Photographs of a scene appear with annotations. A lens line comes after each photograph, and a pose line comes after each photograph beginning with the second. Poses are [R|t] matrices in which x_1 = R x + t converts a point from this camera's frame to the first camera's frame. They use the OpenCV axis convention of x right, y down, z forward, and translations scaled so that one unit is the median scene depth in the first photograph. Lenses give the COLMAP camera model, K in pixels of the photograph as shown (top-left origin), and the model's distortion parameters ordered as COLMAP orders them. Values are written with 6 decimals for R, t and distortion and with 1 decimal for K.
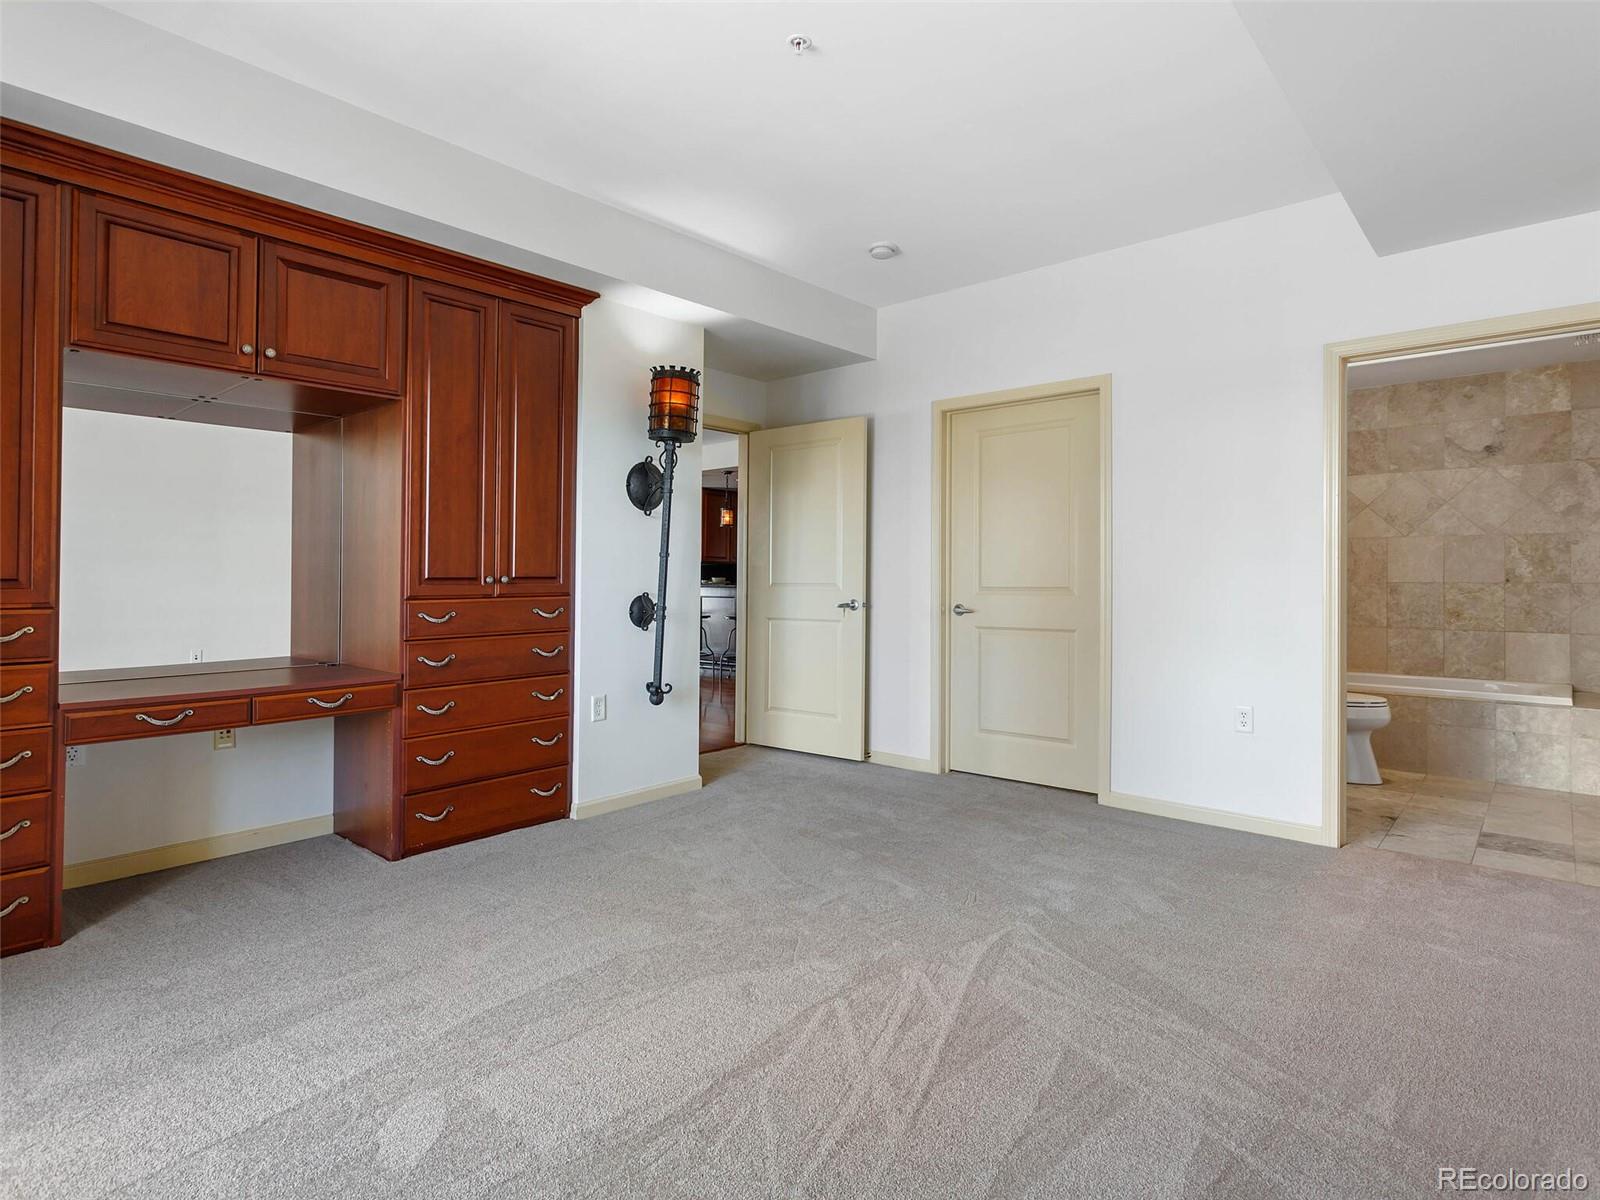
lens RADIAL K [[860.8, 0, 803.7], [0, 860.8, 569.4], [0, 0, 1]] dist [0.001744, 0.001275]
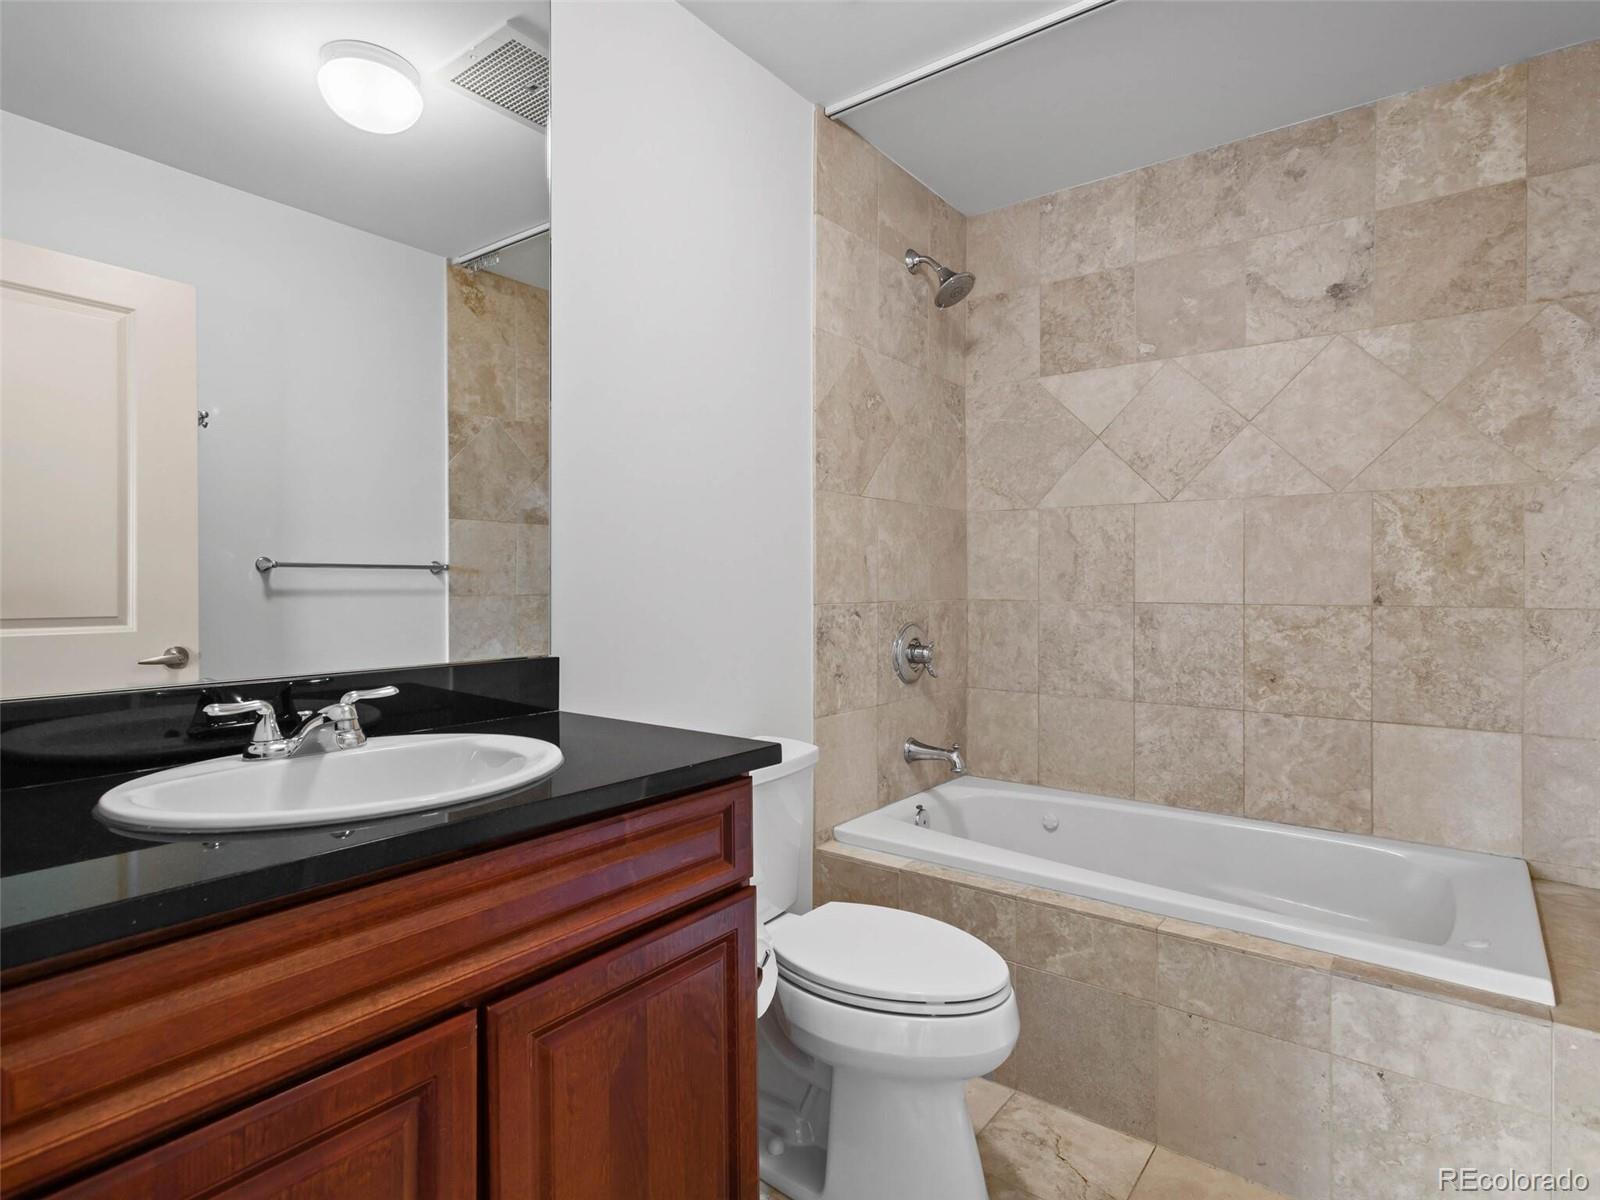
lens RADIAL K [[869.5, 0, 799.3], [0, 869.5, 574.1], [0, 0, 1]] dist [0.001646, 0.003426]
pose [[0.997363, 0.001491, 0.072561, 0.504170], [-0.001577, 0.999998, 0.001123, -0.000271], [-0.072559, -0.001234, 0.997363, 0.597218]]
